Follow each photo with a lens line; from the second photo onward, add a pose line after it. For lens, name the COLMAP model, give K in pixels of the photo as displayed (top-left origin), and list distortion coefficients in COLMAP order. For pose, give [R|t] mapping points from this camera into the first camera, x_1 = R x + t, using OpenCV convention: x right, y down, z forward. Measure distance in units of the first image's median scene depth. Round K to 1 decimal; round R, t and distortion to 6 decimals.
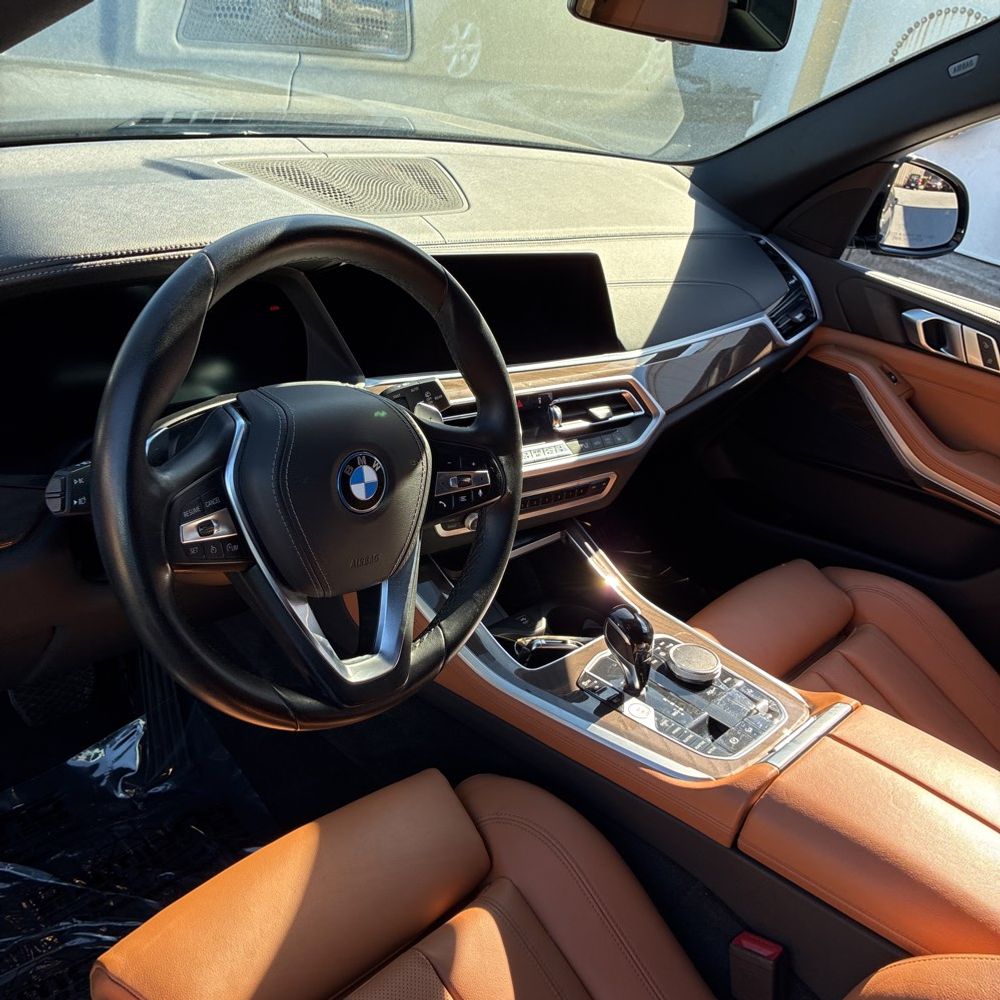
lens RADIAL K [[1019.9, 0, 500.0], [0, 1019.9, 500.0], [0, 0, 1]] dist [0.021830, -0.002056]
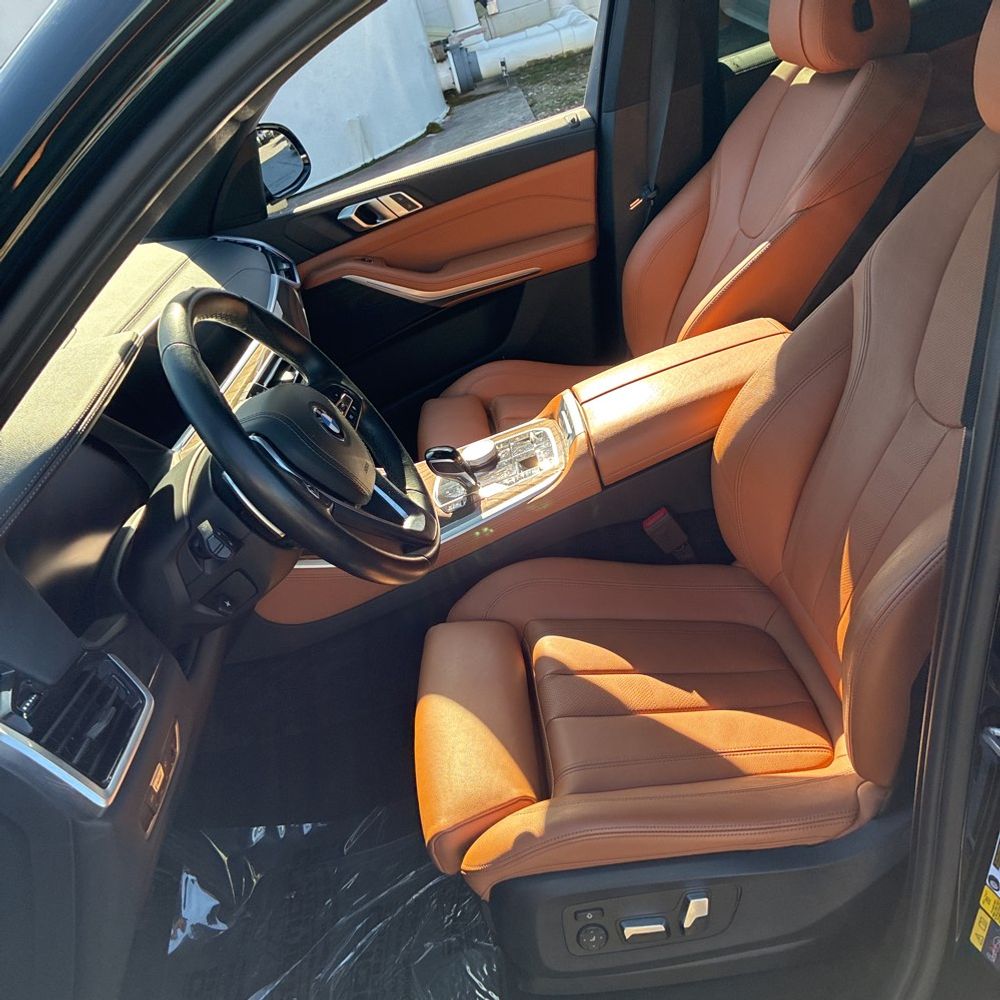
lens RADIAL K [[1019.9, 0, 500.0], [0, 1019.9, 500.0], [0, 0, 1]] dist [0.021830, -0.002056]
pose [[0.569253, -0.674851, 0.469604, -0.360890], [0.690297, 0.702572, 0.172864, -0.011837], [-0.446588, 0.225763, 0.865789, -0.152216]]
